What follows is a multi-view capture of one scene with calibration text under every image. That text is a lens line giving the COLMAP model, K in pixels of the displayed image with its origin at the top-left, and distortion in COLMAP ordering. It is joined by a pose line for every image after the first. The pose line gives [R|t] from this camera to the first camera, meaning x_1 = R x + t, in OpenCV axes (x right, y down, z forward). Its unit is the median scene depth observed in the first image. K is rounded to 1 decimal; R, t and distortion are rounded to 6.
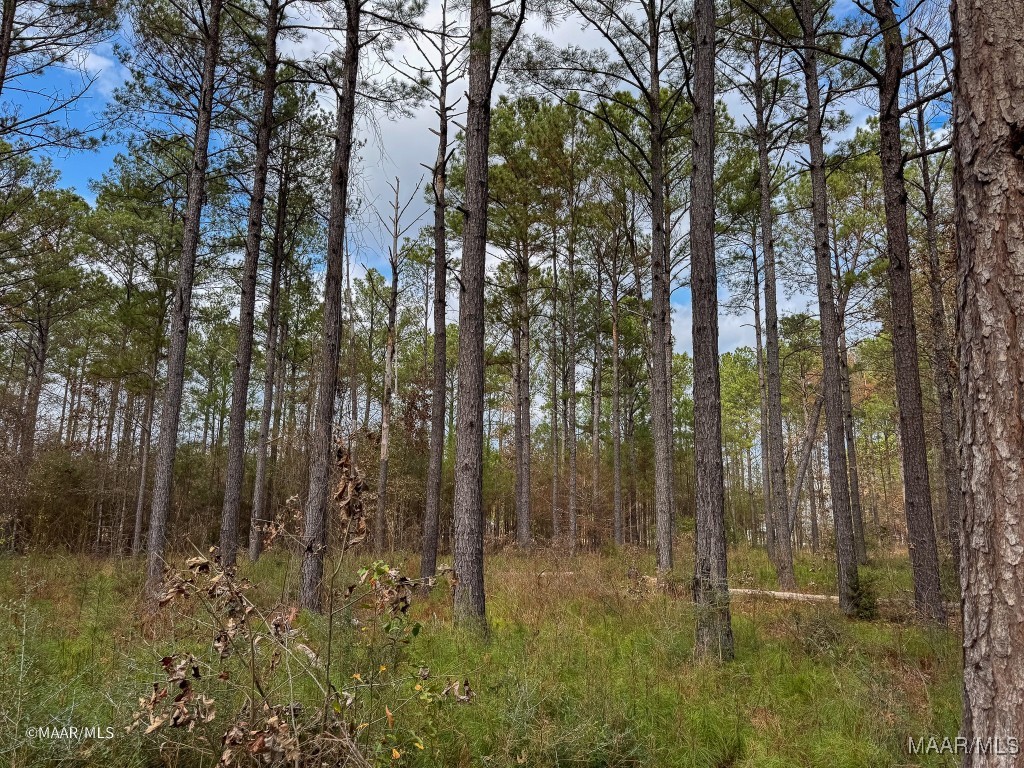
lens RADIAL K [[753.1, 0, 511.9], [0, 753.1, 316.1], [0, 0, 1]] dist [0.099642, -0.086451]
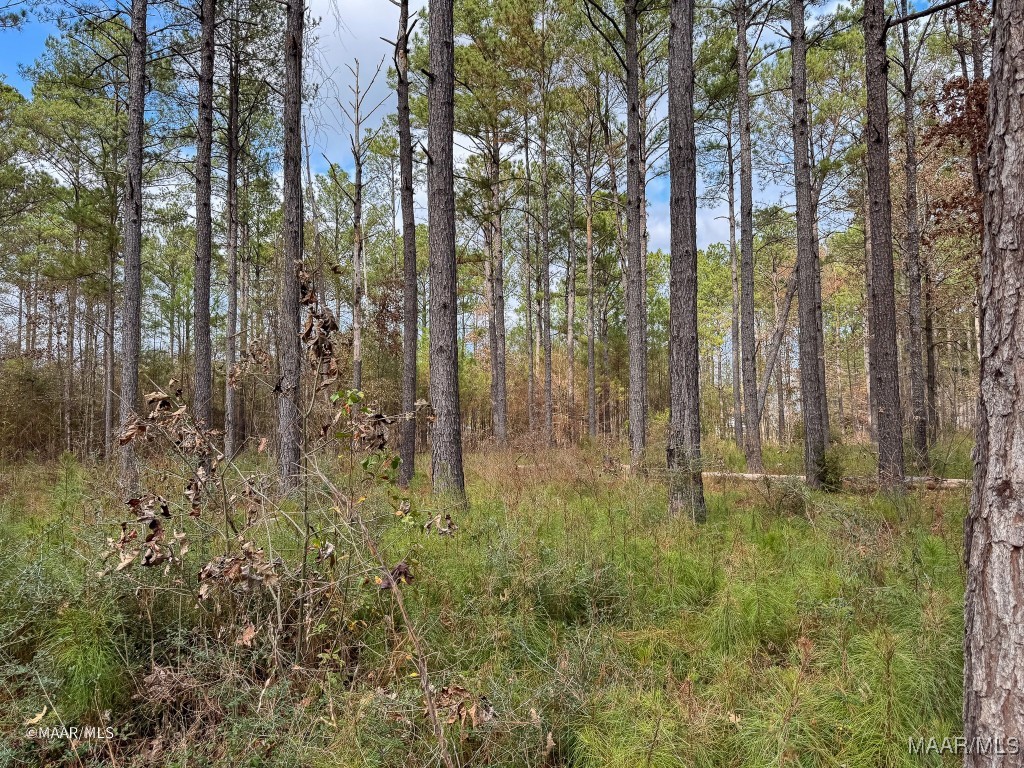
lens RADIAL K [[722.5, 0, 513.7], [0, 722.5, 384.2], [0, 0, 1]] dist [0.074555, -0.054589]
pose [[0.998833, -0.024788, 0.041448, -0.004749], [0.020114, 0.993770, 0.109625, 0.118165], [-0.043907, -0.108663, 0.993108, 0.048692]]
